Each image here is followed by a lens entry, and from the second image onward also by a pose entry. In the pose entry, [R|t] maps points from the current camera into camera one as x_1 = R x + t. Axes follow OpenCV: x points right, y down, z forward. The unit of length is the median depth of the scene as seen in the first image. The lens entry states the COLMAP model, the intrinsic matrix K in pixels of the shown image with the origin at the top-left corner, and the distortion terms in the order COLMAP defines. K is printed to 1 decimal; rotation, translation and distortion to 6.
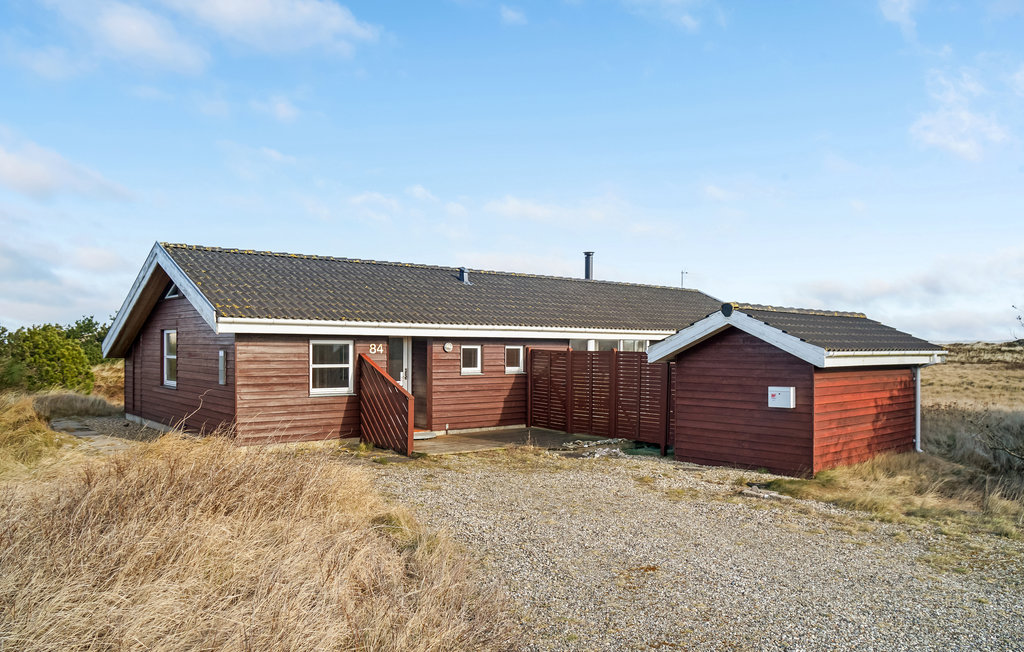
lens RADIAL K [[772.9, 0, 511.2], [0, 772.9, 350.8], [0, 0, 1]] dist [-0.084612, 0.001578]
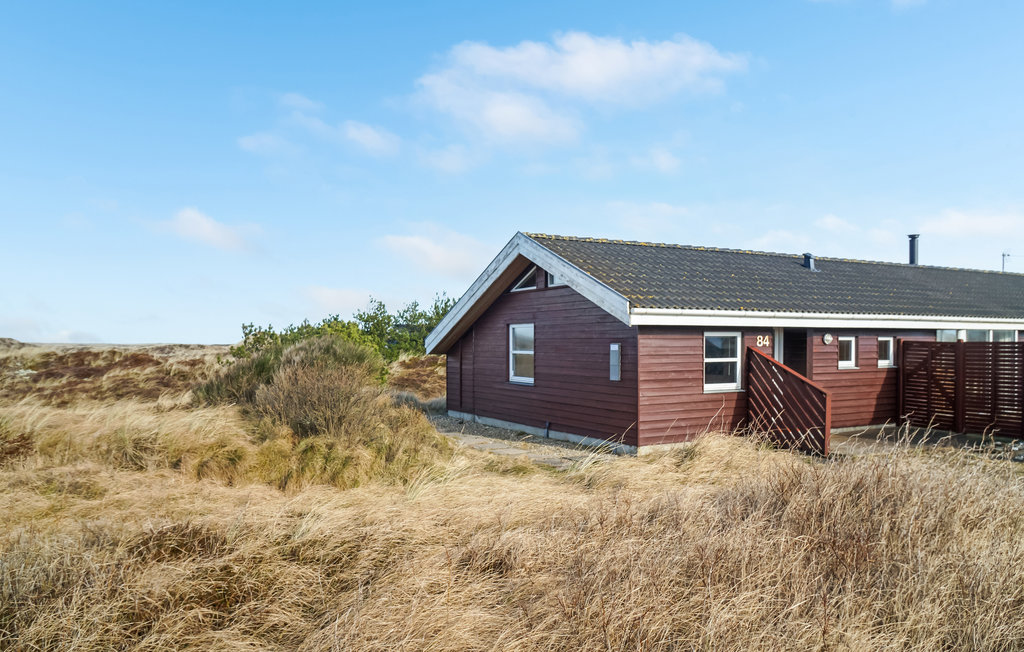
lens RADIAL K [[772.9, 0, 511.2], [0, 772.9, 350.8], [0, 0, 1]] dist [-0.084612, 0.001578]
pose [[0.978939, -0.007924, -0.203997, -0.260867], [0.009044, 0.999949, 0.004558, 0.001872], [0.203951, -0.006307, 0.978961, 0.037794]]
